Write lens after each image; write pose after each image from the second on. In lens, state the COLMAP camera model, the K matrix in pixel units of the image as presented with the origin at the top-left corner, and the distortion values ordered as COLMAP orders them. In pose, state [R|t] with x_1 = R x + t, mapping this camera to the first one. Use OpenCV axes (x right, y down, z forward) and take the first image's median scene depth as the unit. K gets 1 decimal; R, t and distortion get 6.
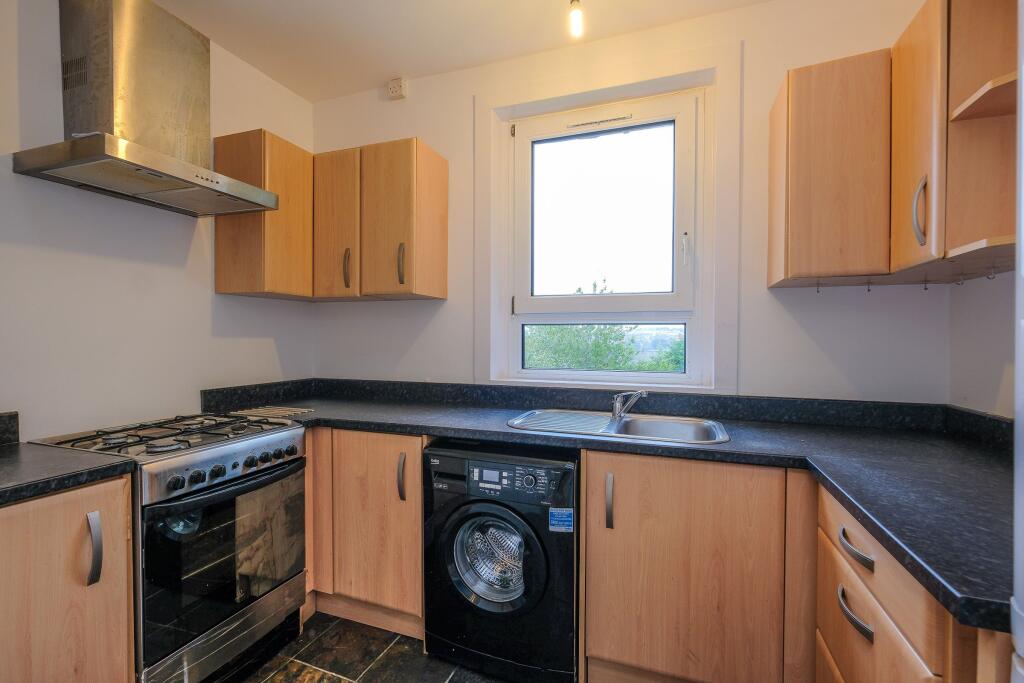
lens RADIAL K [[444.8, 0, 513.0], [0, 444.8, 342.4], [0, 0, 1]] dist [0.001759, -0.001272]
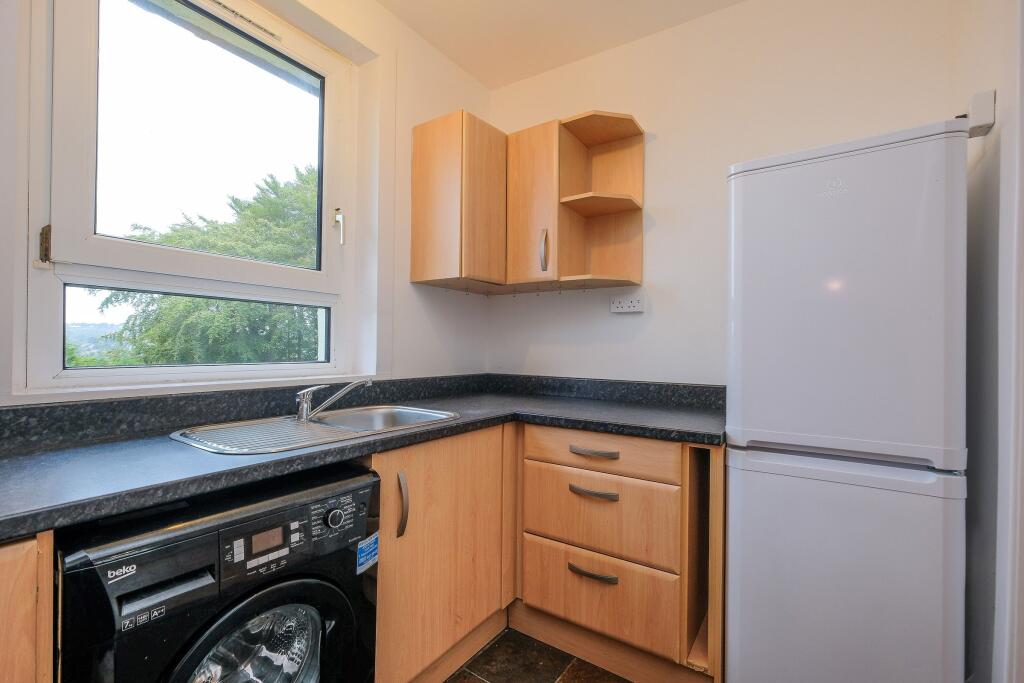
lens RADIAL K [[444.8, 0, 512.9], [0, 444.8, 346.1], [0, 0, 1]] dist [0.001759, -0.001272]
pose [[0.244357, -0.000955, 0.969685, -0.538786], [-0.005910, 0.999979, 0.002475, 0.042180], [-0.969667, -0.006335, 0.244347, 0.548282]]
